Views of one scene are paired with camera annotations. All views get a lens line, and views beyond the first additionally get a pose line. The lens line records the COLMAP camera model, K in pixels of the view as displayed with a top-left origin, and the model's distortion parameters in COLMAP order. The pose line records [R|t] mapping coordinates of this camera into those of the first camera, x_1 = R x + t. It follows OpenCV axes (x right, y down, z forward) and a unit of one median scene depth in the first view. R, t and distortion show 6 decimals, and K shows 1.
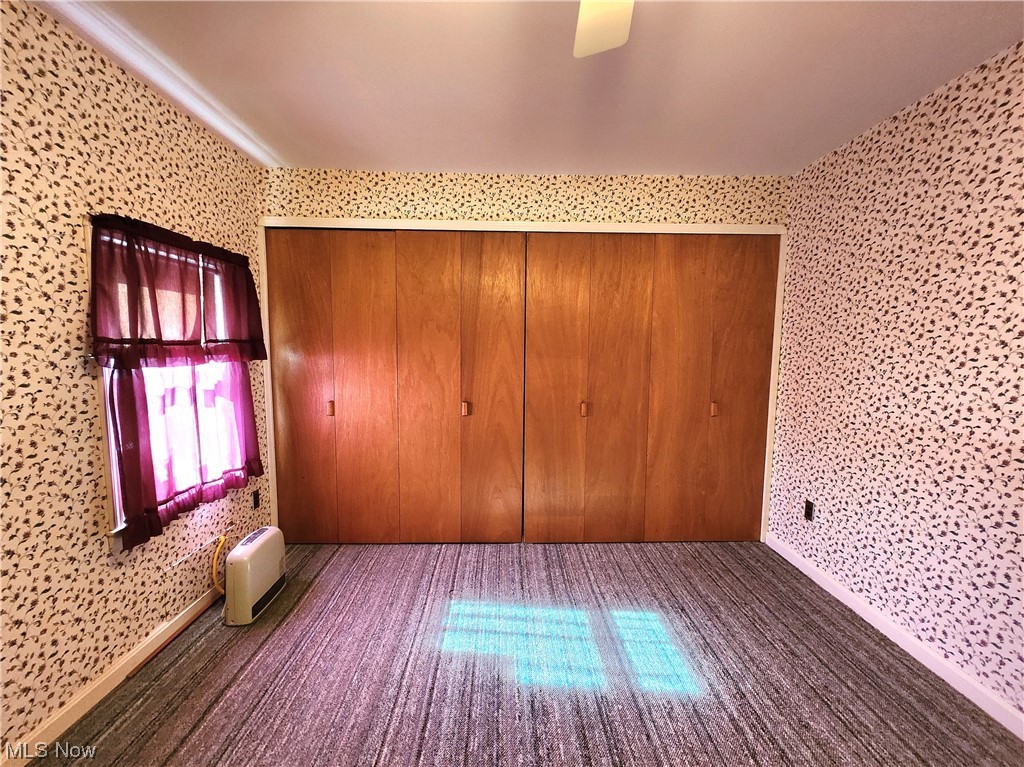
lens RADIAL K [[412.0, 0, 512.5], [0, 412.0, 387.0], [0, 0, 1]] dist [-0.003636, 0.000767]
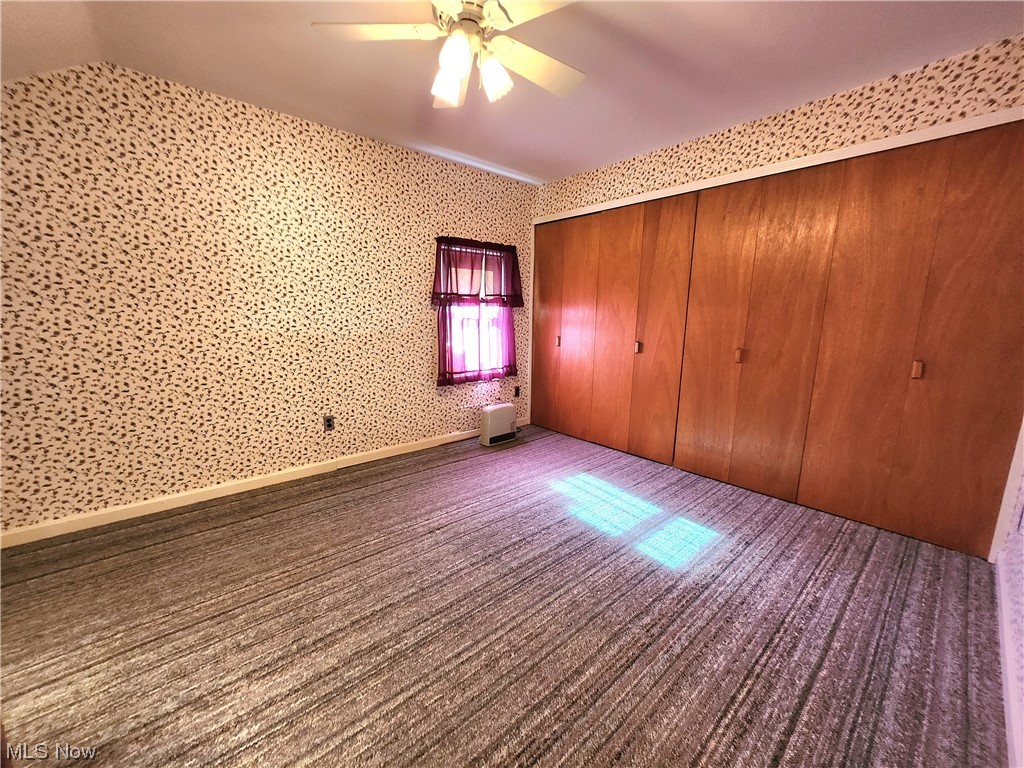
lens RADIAL K [[412.0, 0, 515.2], [0, 412.0, 383.4], [0, 0, 1]] dist [-0.003636, 0.000767]
pose [[0.646419, 0.131841, -0.751505, 0.612792], [-0.078105, 0.991218, 0.106711, 0.057939], [0.758974, -0.010284, 0.651040, -0.099227]]
